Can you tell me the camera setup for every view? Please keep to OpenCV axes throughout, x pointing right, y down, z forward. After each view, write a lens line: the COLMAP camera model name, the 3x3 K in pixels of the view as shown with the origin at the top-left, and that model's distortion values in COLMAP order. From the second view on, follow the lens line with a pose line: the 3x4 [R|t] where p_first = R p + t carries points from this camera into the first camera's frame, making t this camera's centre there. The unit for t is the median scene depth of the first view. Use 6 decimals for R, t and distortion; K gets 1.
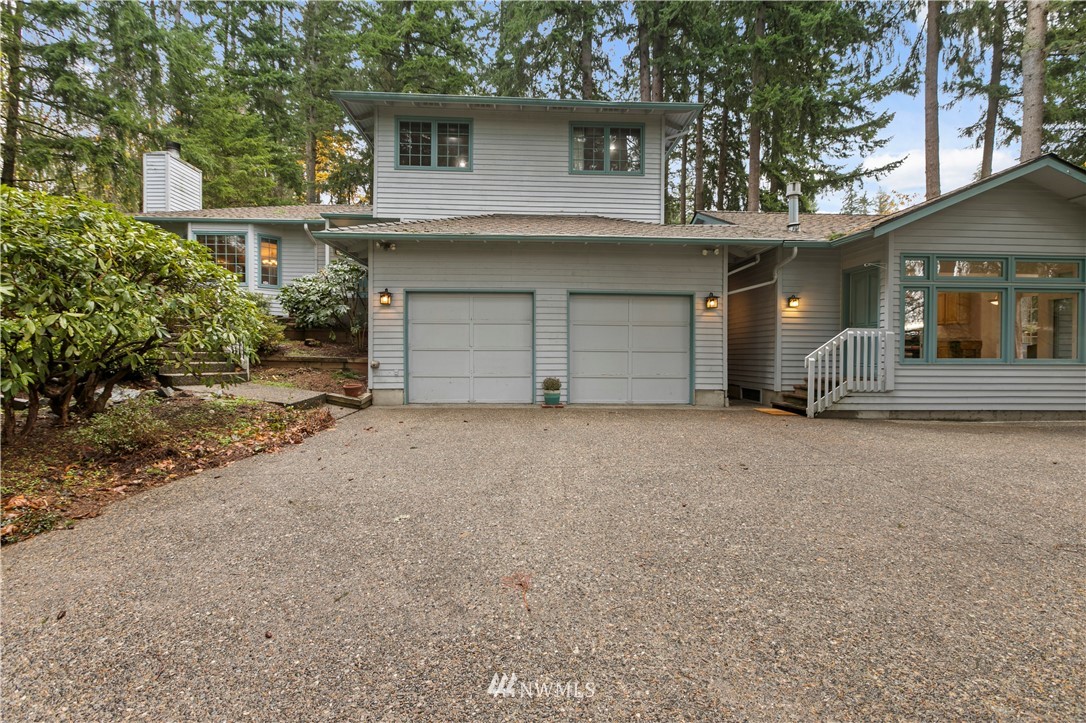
lens RADIAL K [[488.9, 0, 547.4], [0, 488.9, 353.6], [0, 0, 1]] dist [0.001336, -0.000209]
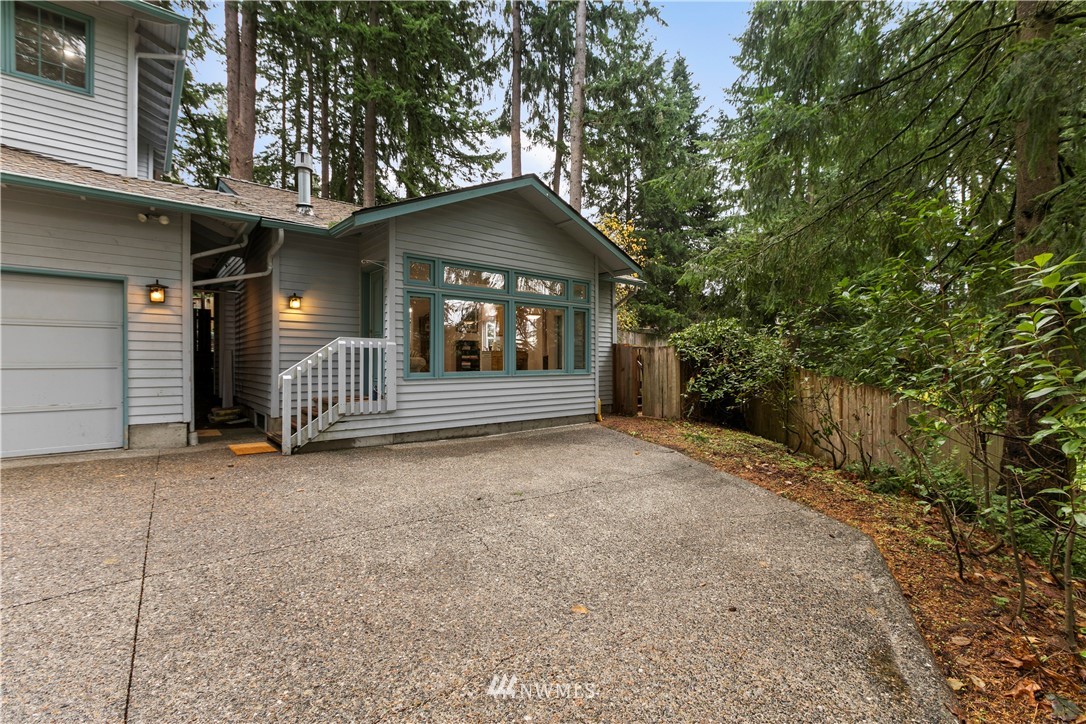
lens RADIAL K [[488.9, 0, 547.4], [0, 488.9, 354.1], [0, 0, 1]] dist [0.001336, -0.000209]
pose [[0.788781, 0.001988, 0.614671, 0.339524], [0.004277, 0.999953, -0.008723, -0.013527], [-0.614659, 0.009510, 0.788736, 0.136336]]
